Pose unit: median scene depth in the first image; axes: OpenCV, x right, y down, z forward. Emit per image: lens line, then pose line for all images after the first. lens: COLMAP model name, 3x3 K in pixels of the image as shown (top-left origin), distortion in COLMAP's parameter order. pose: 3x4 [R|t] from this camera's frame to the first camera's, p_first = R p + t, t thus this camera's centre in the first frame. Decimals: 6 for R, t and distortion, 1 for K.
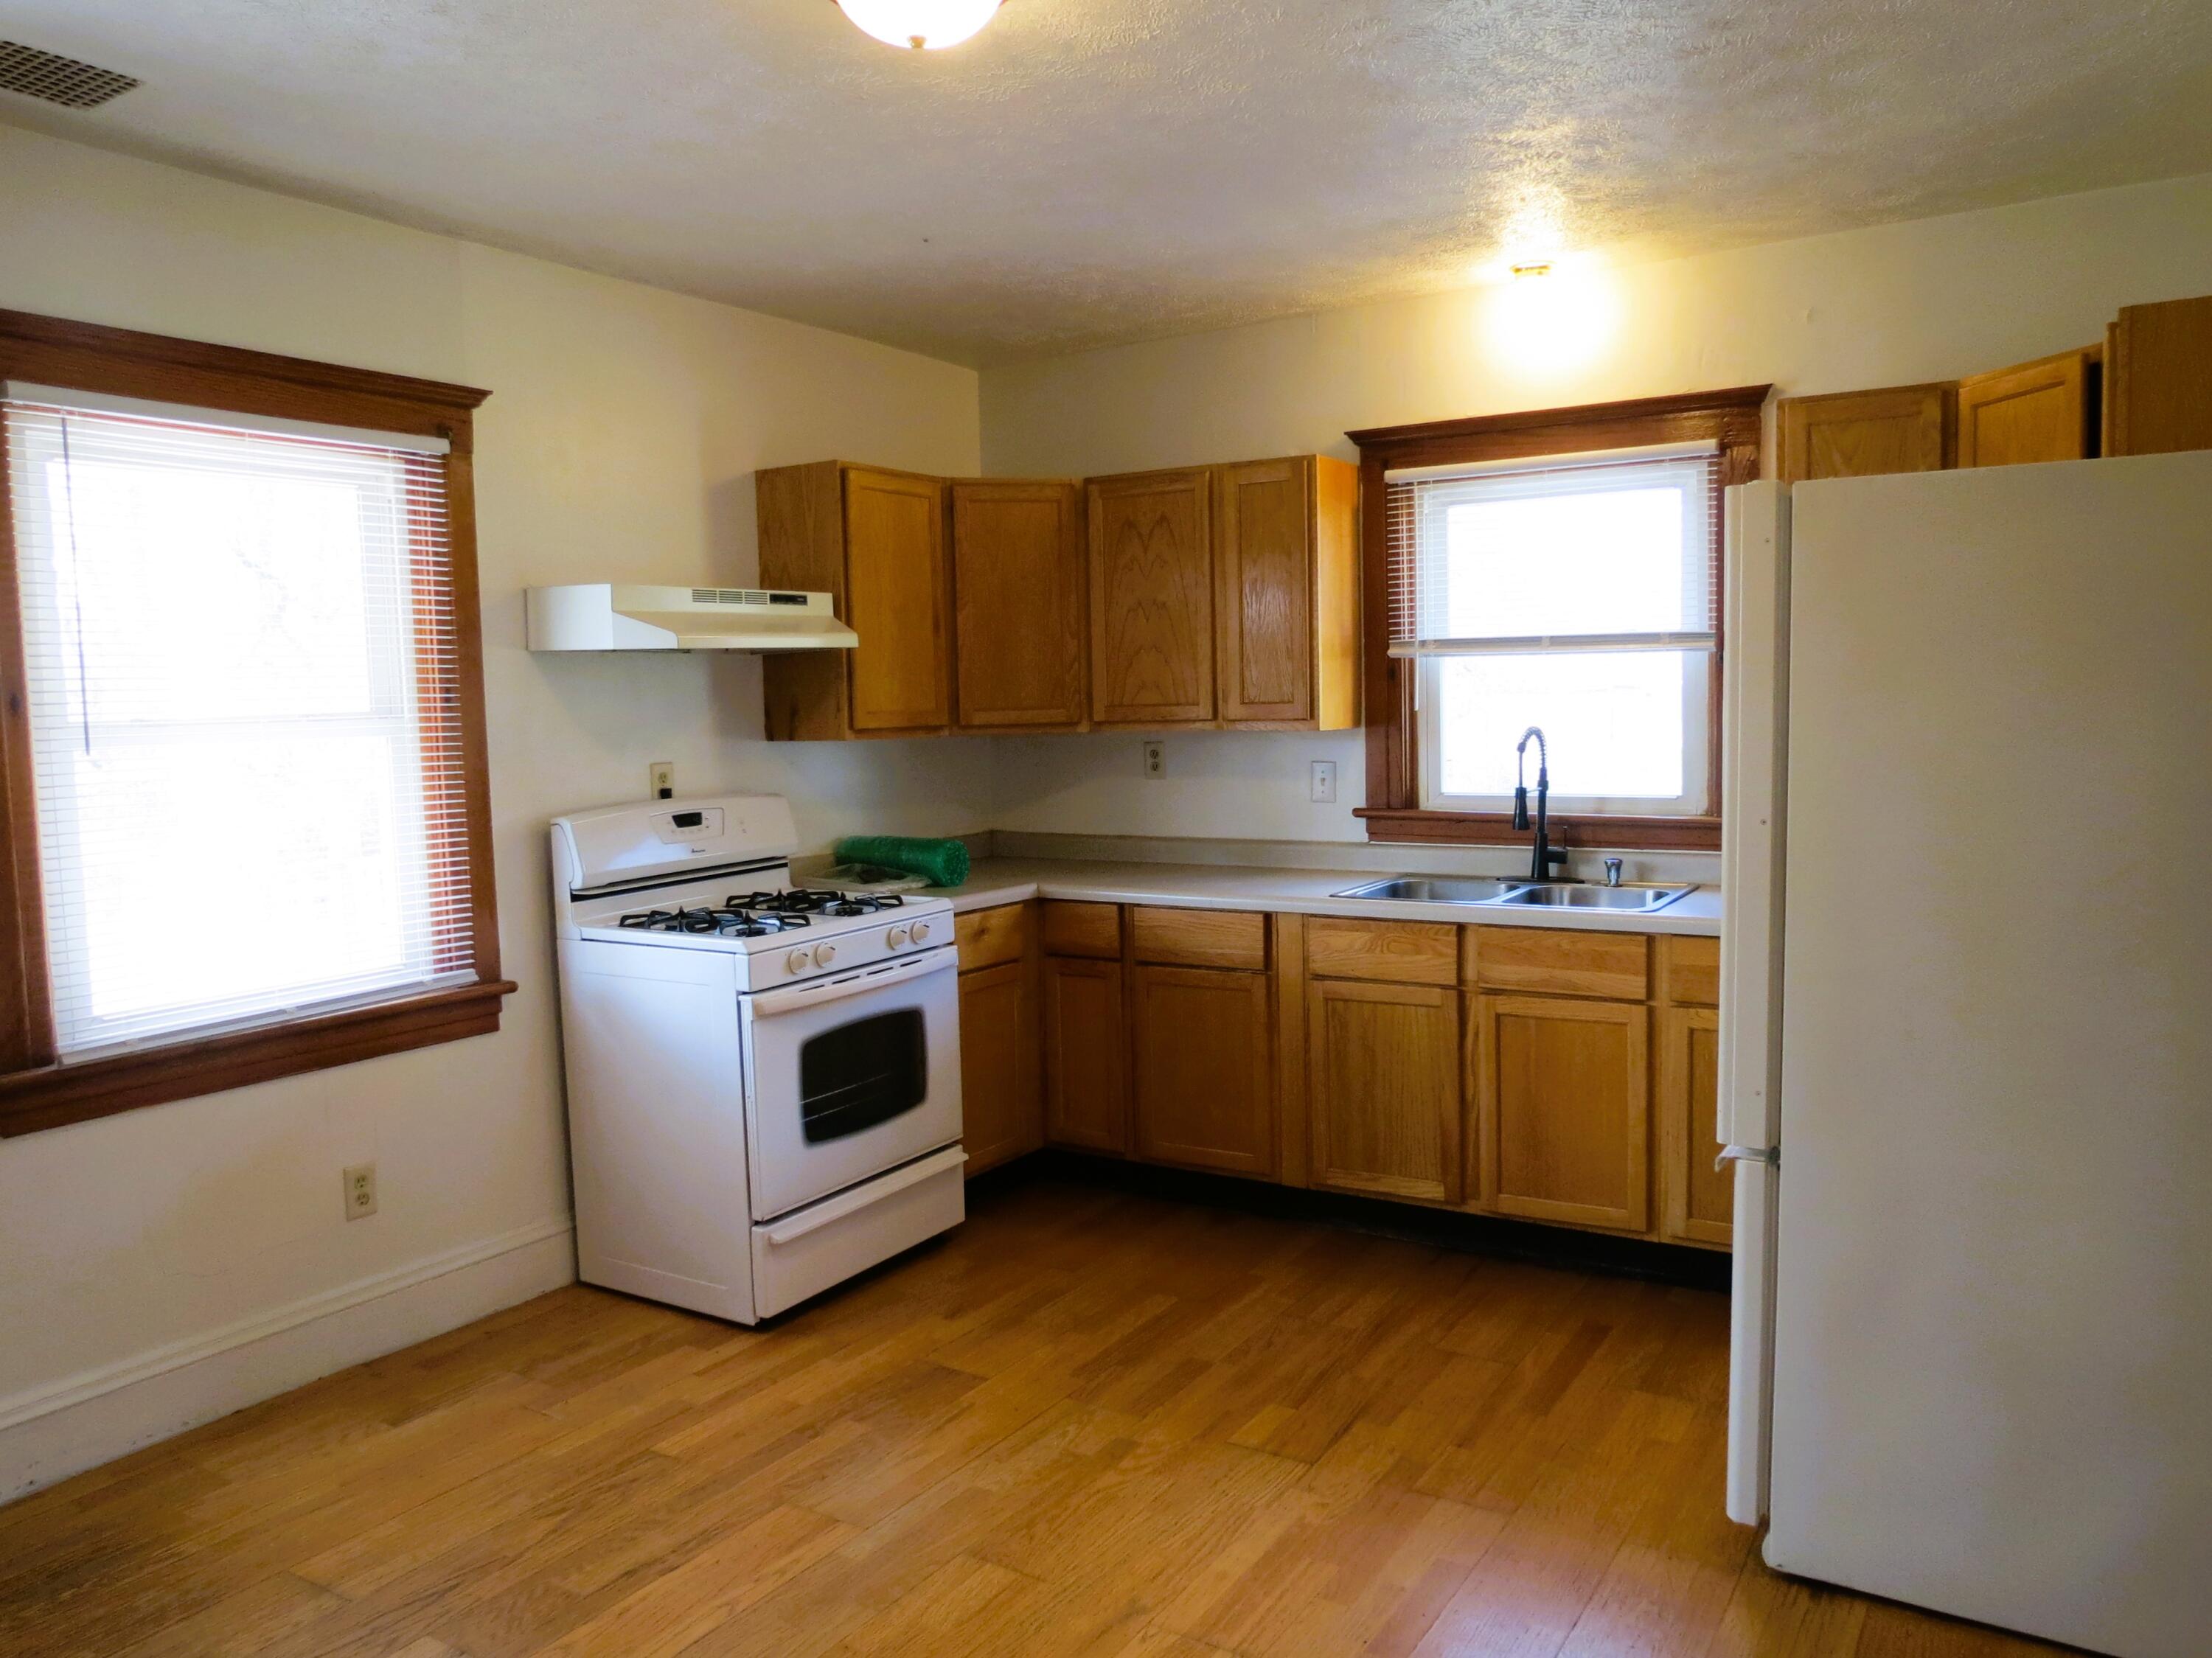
lens RADIAL K [[1594.6, 0, 1106.0], [0, 1594.6, 829.0], [0, 0, 1]] dist [-0.032349, 0.018070]
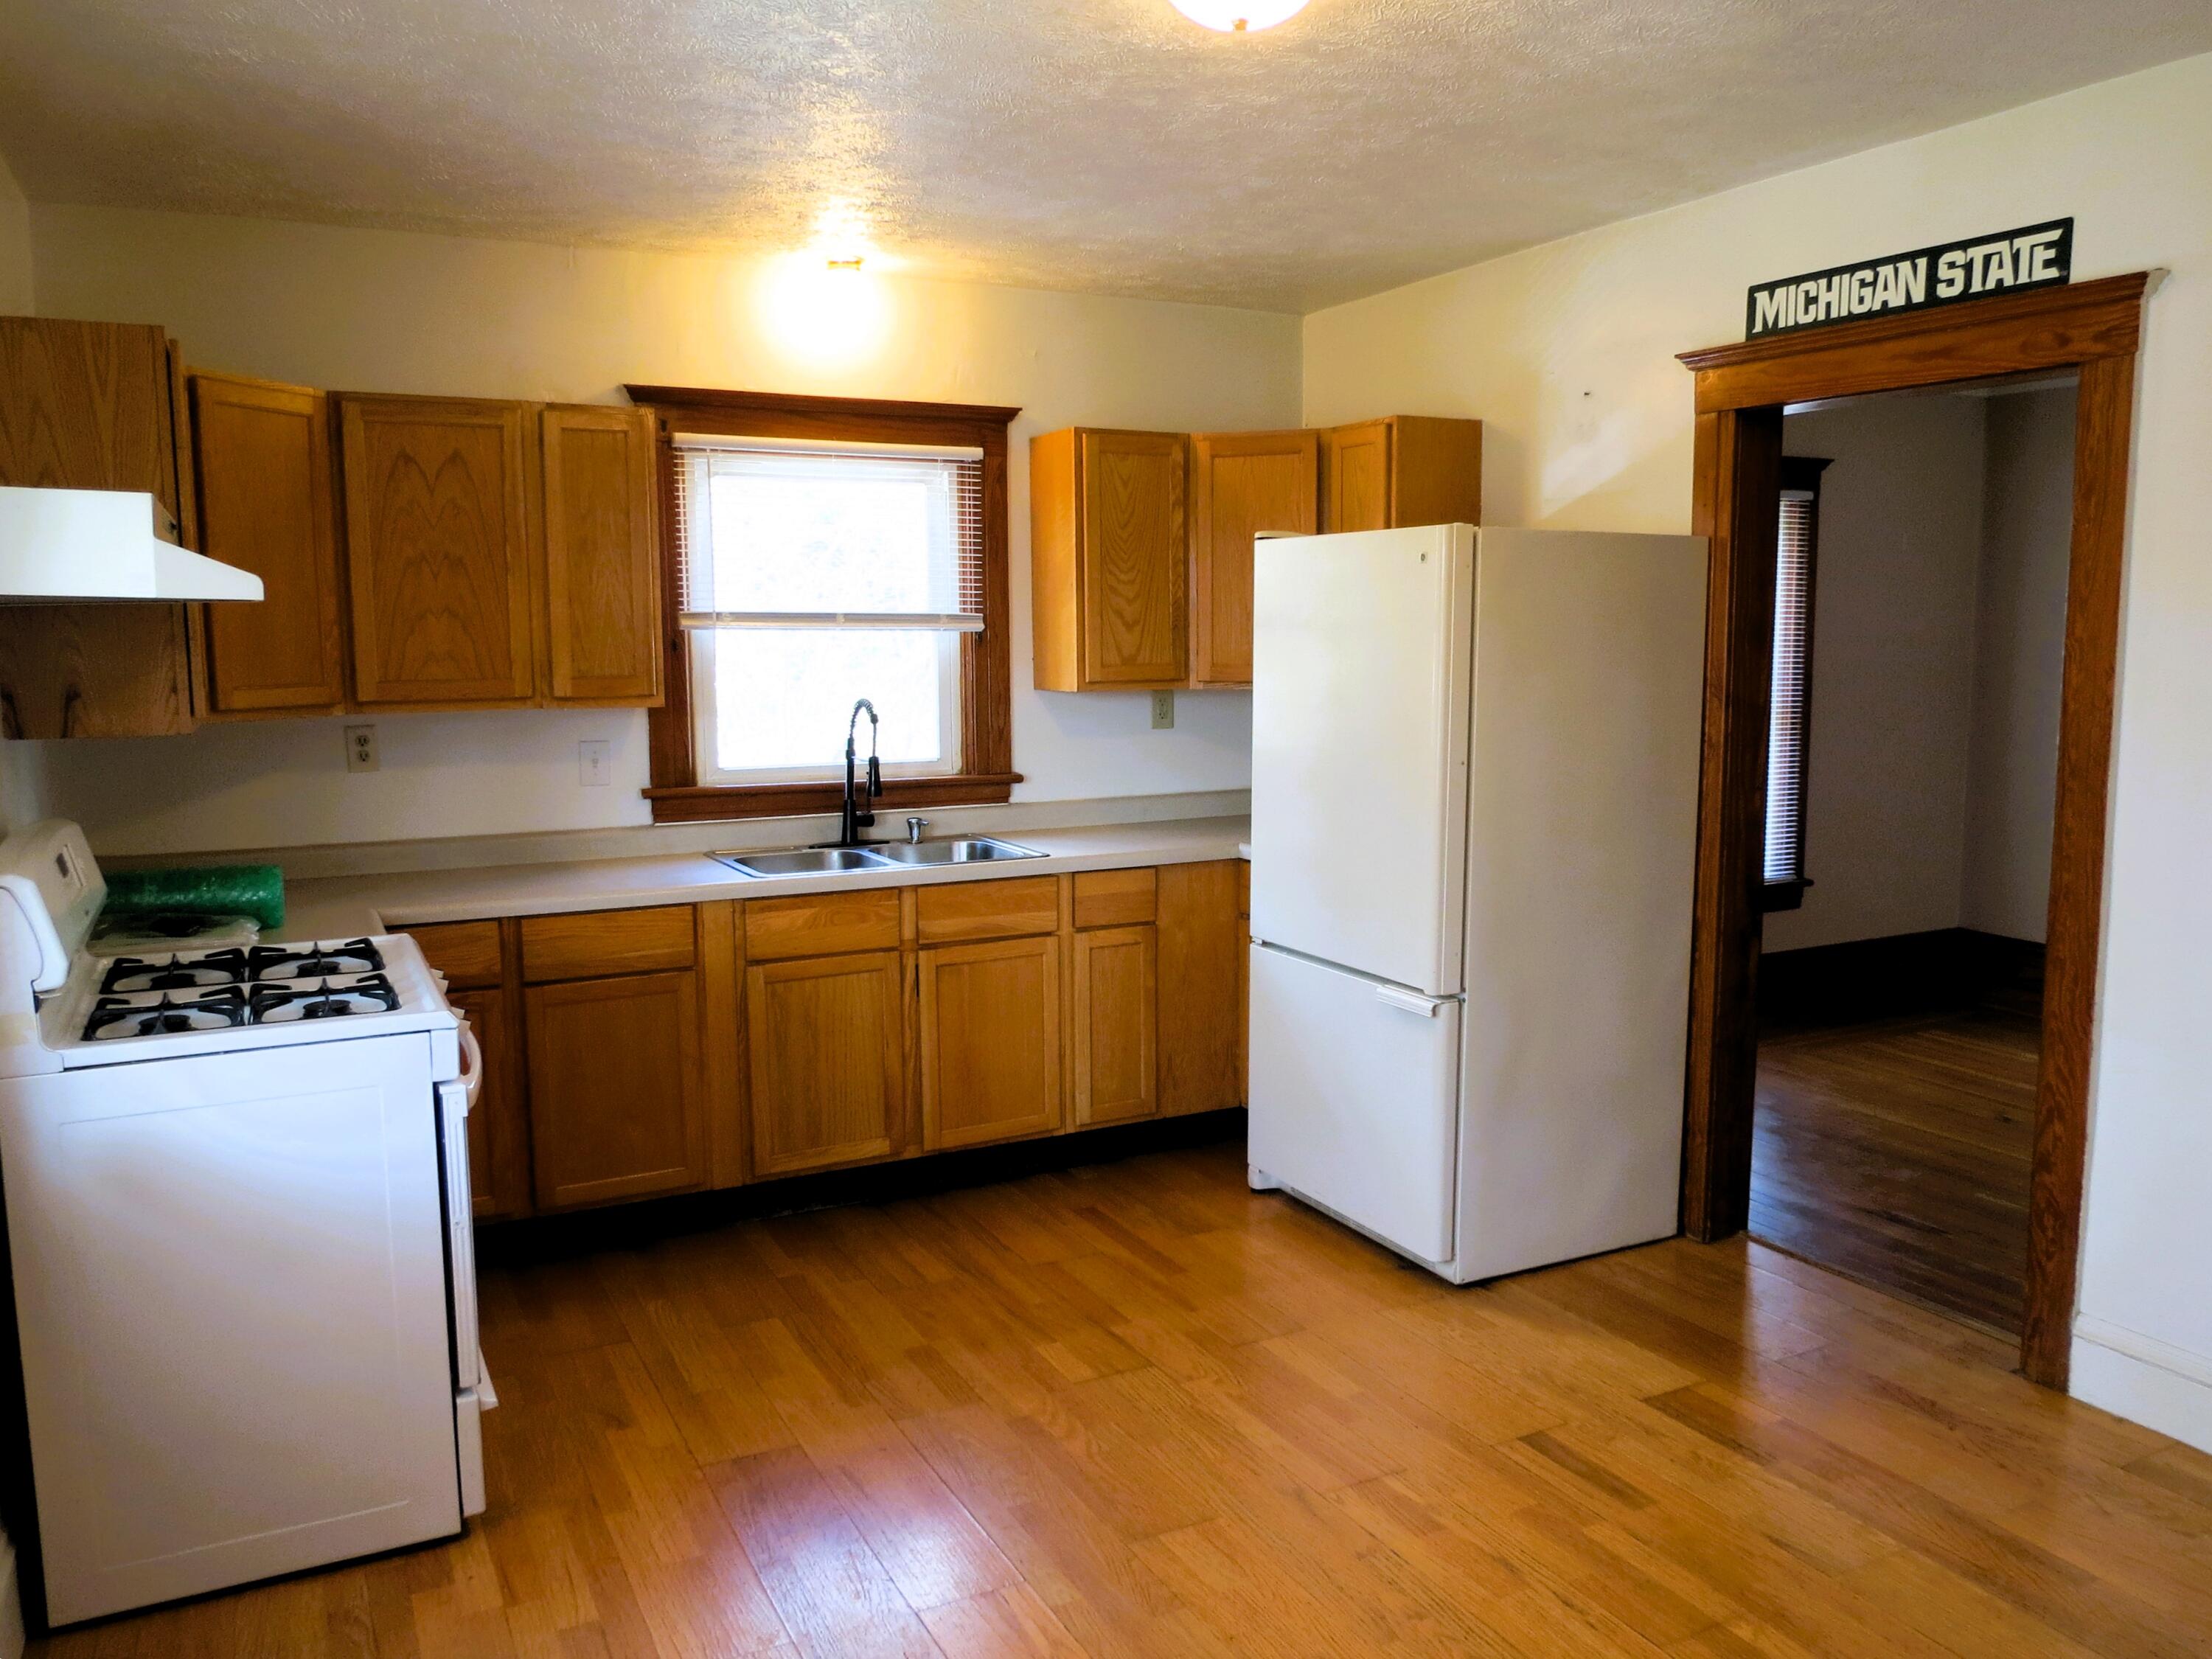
lens RADIAL K [[1650.6, 0, 1095.0], [0, 1650.6, 835.9], [0, 0, 1]] dist [-0.040899, 0.025571]
pose [[0.511569, -0.085328, 0.854995, -0.598695], [0.065850, 0.996024, 0.060002, -0.029320], [-0.856715, 0.025606, 0.515154, 0.303934]]
